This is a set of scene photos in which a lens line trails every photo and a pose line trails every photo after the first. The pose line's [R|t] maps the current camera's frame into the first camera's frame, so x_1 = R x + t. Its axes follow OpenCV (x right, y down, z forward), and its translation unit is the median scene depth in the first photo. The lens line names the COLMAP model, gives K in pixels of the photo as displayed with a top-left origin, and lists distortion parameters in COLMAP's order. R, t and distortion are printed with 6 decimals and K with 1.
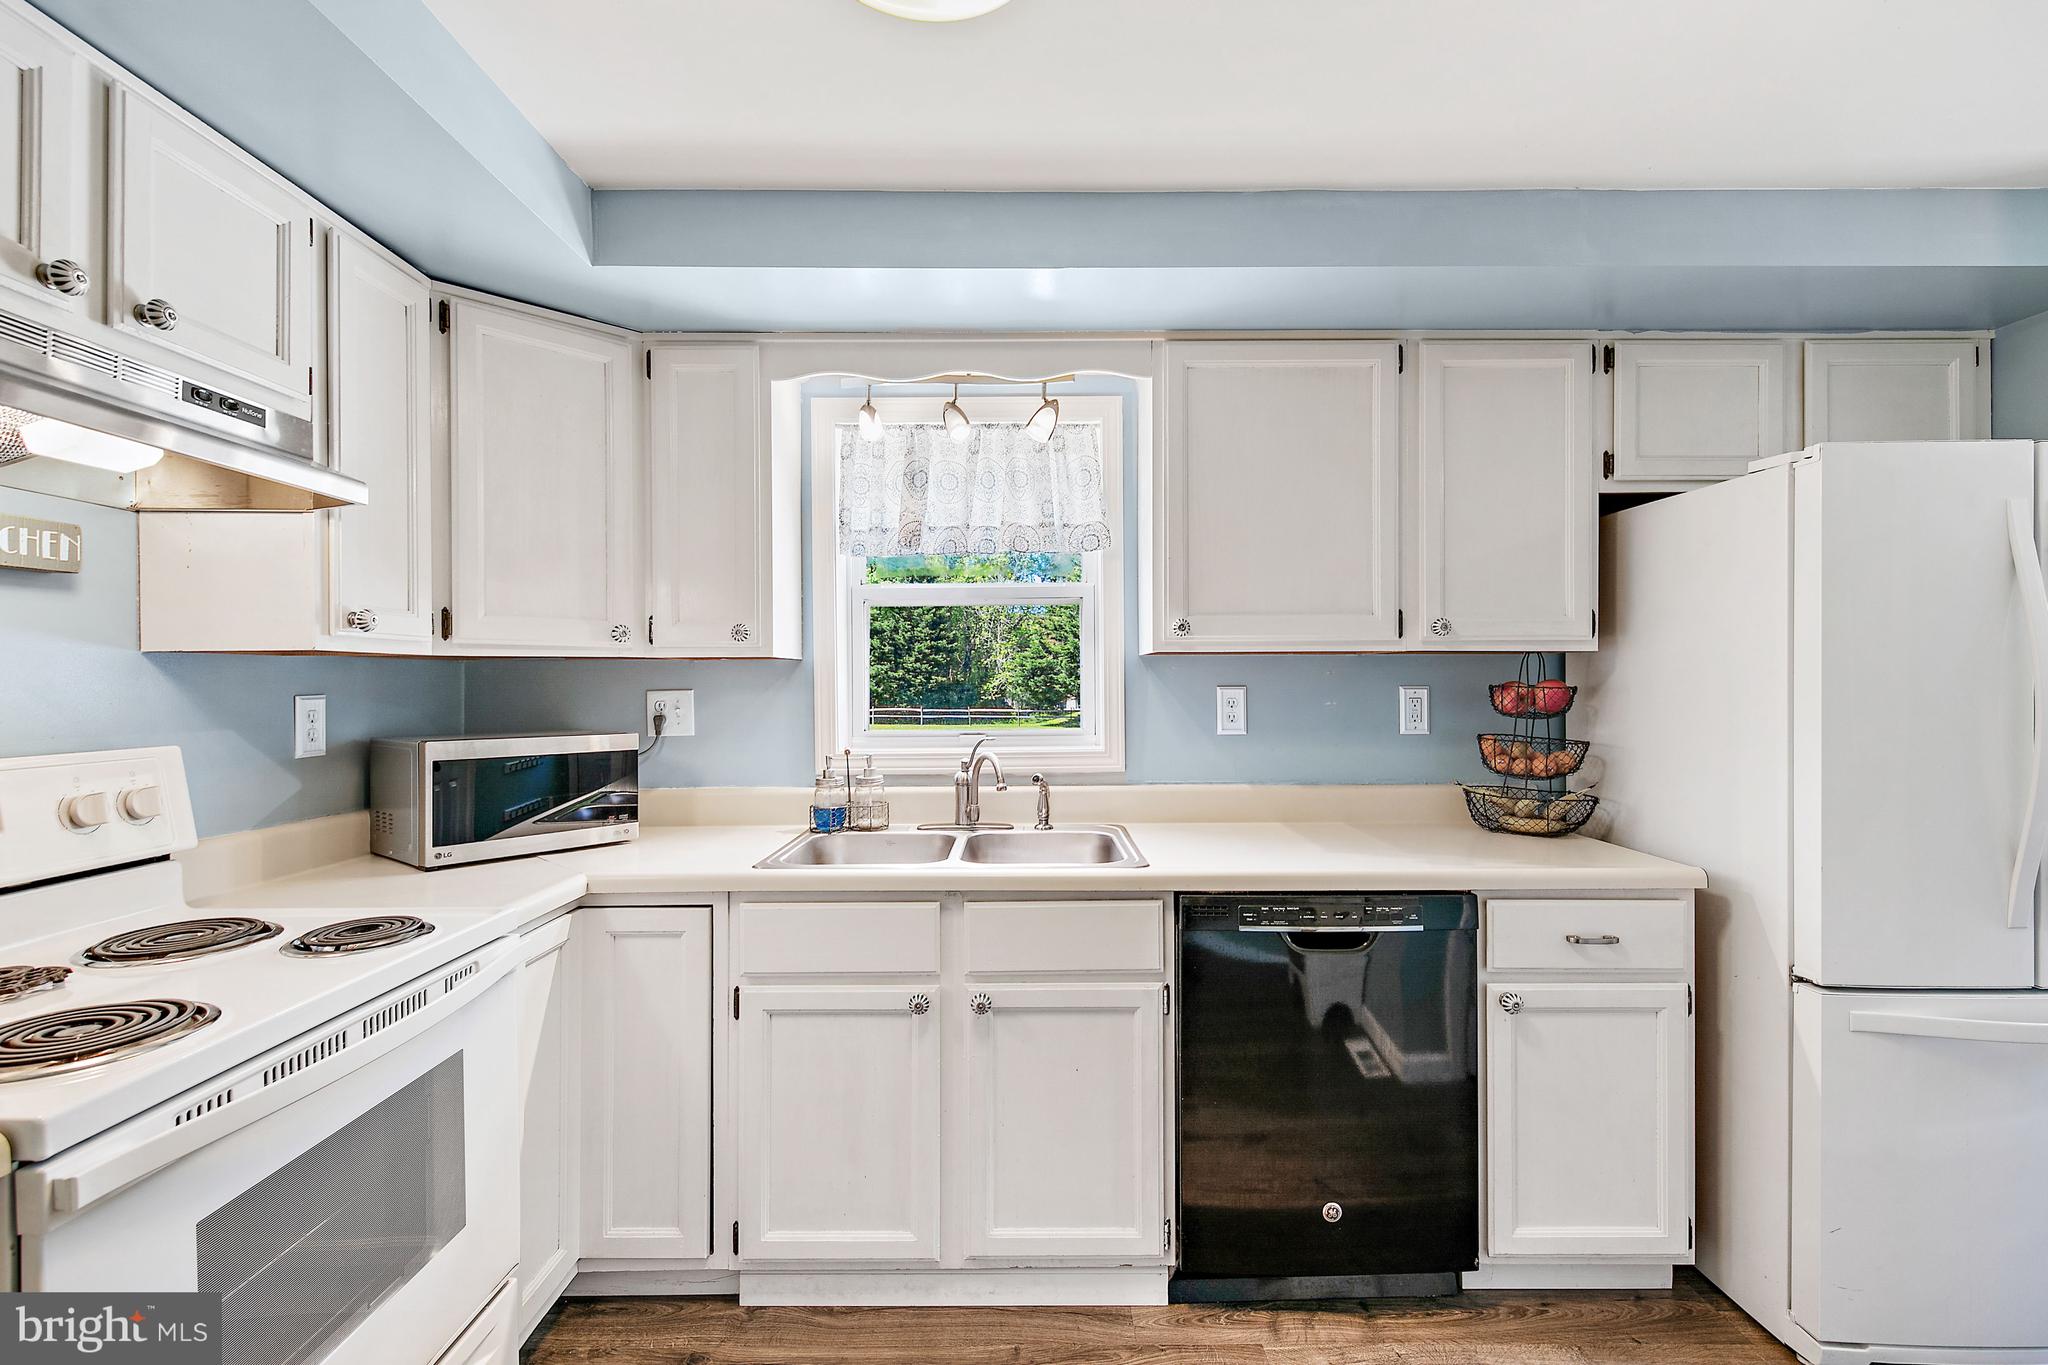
lens RADIAL K [[911.0, 0, 1024.0], [0, 911.0, 682.5], [0, 0, 1]] dist [0.012682, -0.006422]
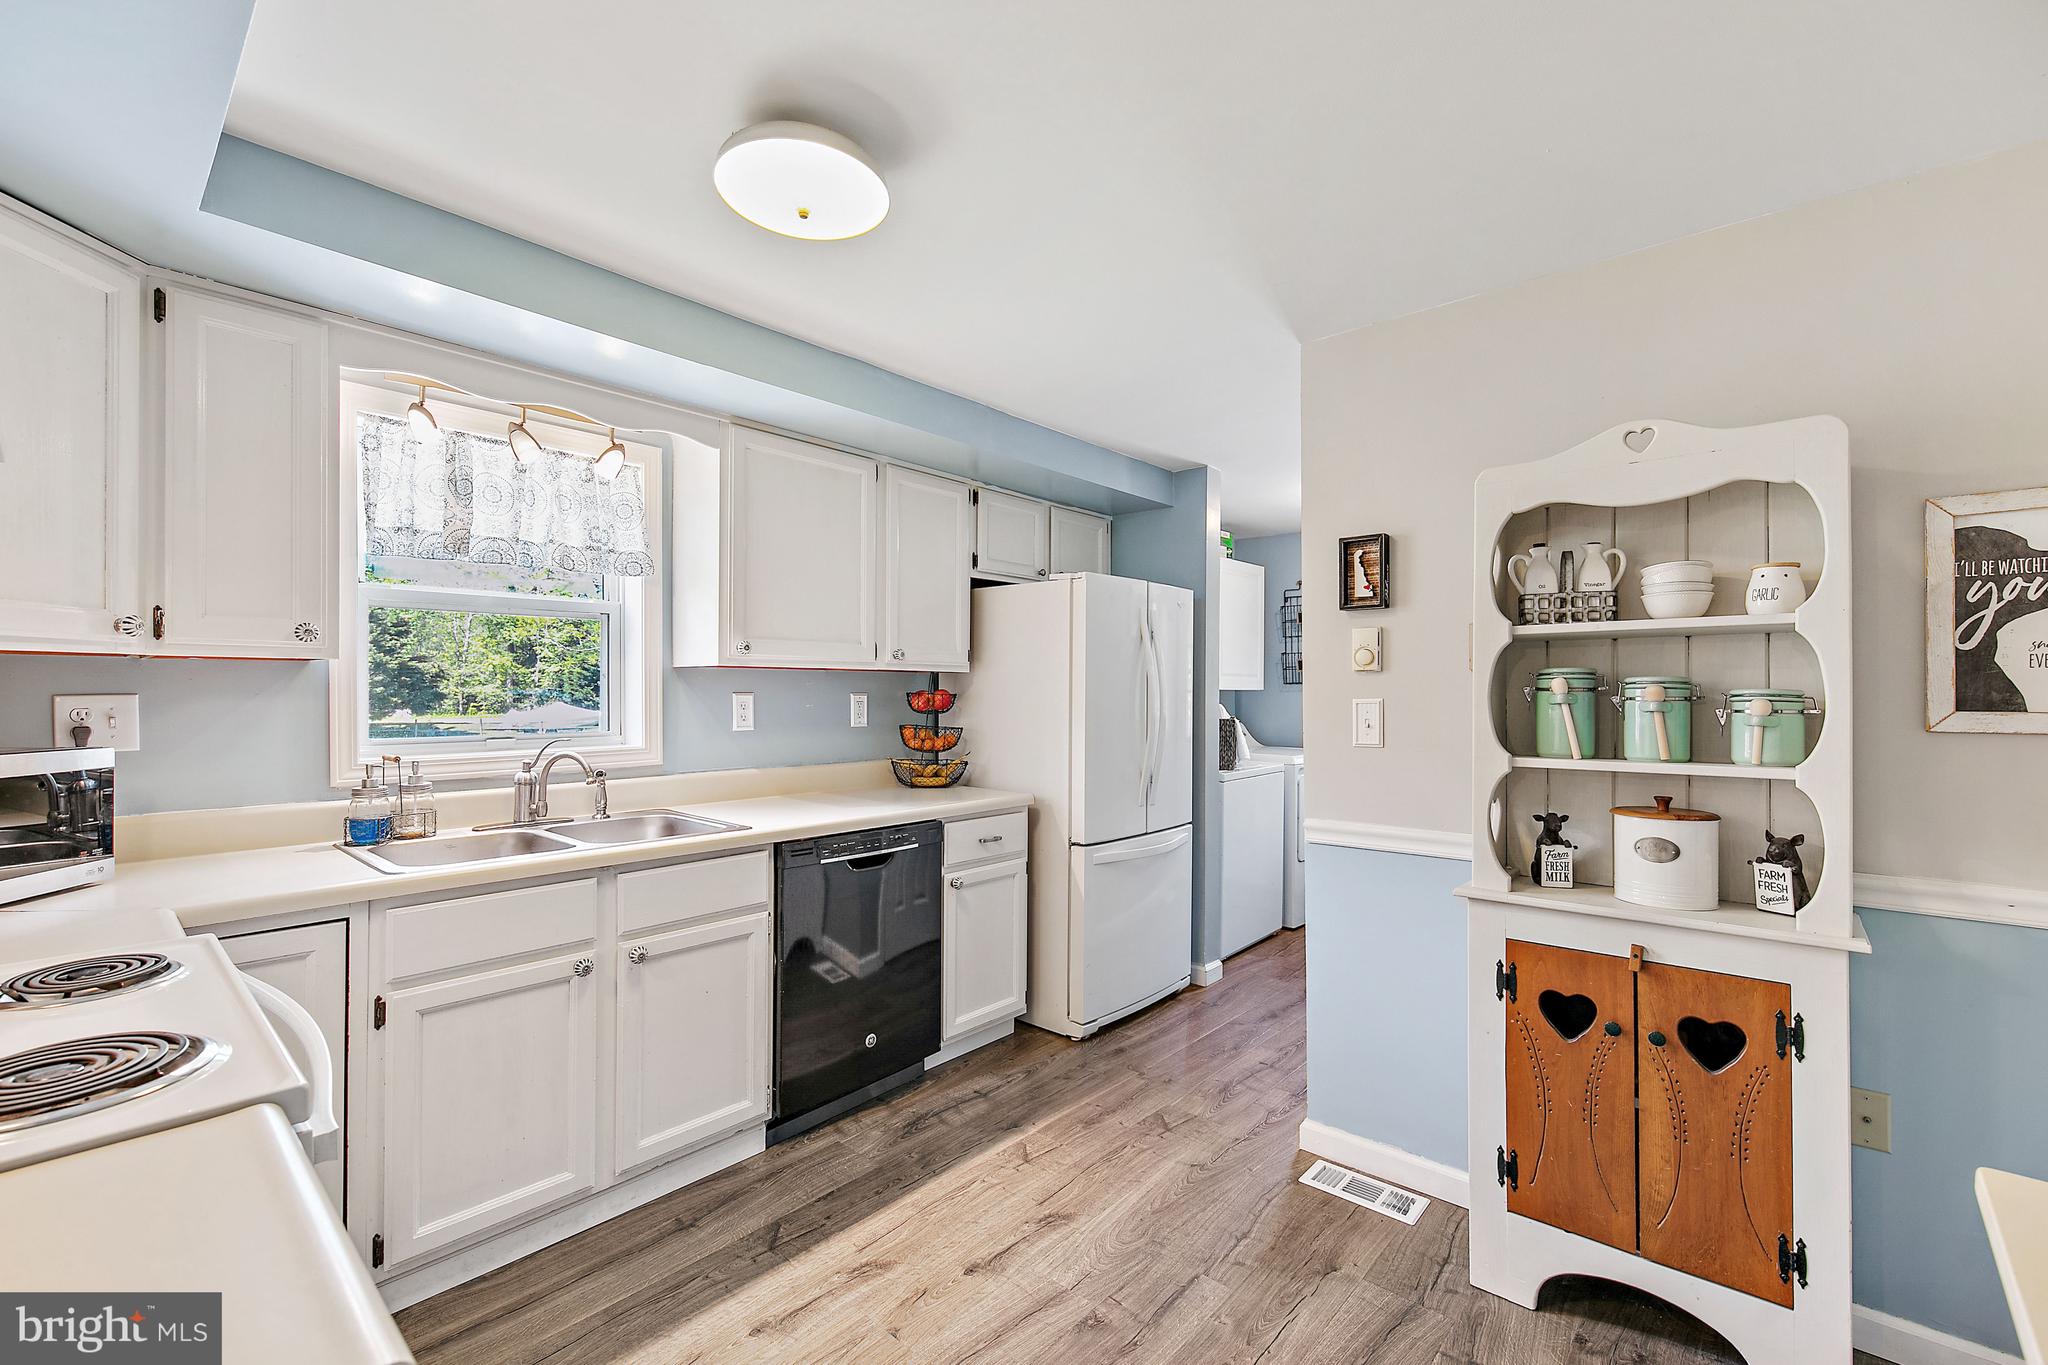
lens RADIAL K [[862.8, 0, 1025.2], [0, 862.8, 688.7], [0, 0, 1]] dist [-0.000265, -0.000062]
pose [[0.668111, 0.007703, 0.744022, -0.523578], [-0.005487, 0.999970, -0.005425, 0.003273], [-0.744041, -0.000458, 0.668133, -0.133063]]
